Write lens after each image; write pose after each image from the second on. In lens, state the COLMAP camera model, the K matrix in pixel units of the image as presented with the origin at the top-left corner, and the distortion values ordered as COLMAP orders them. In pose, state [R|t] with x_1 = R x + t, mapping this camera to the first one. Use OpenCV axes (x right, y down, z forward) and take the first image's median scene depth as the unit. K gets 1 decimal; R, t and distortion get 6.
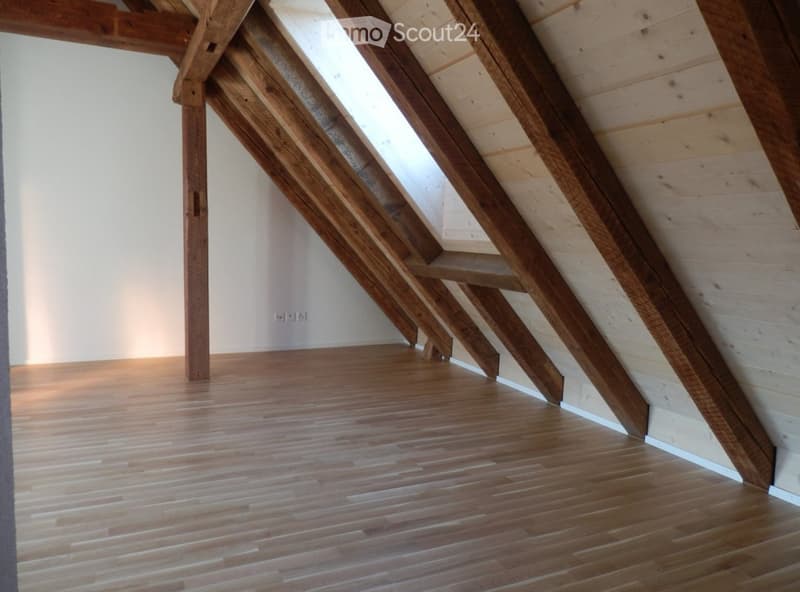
lens RADIAL K [[581.9, 0, 400.0], [0, 581.9, 296.0], [0, 0, 1]] dist [-0.007759, -0.002809]
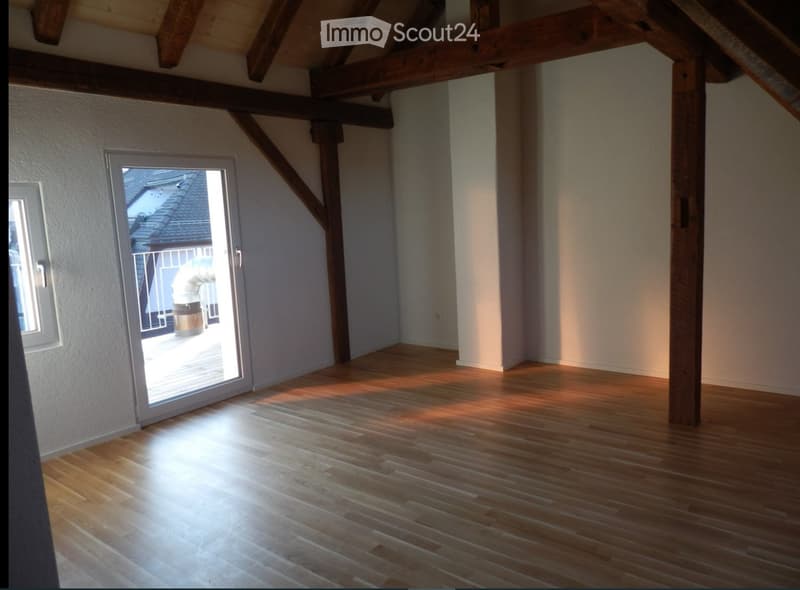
lens RADIAL K [[581.9, 0, 400.0], [0, 581.9, 295.0], [0, 0, 1]] dist [-0.007759, -0.002809]
pose [[0.467682, 0.073343, -0.880849, 0.229568], [-0.034359, 0.997307, 0.064797, -0.100847], [0.883229, -0.000039, 0.468943, 0.327389]]
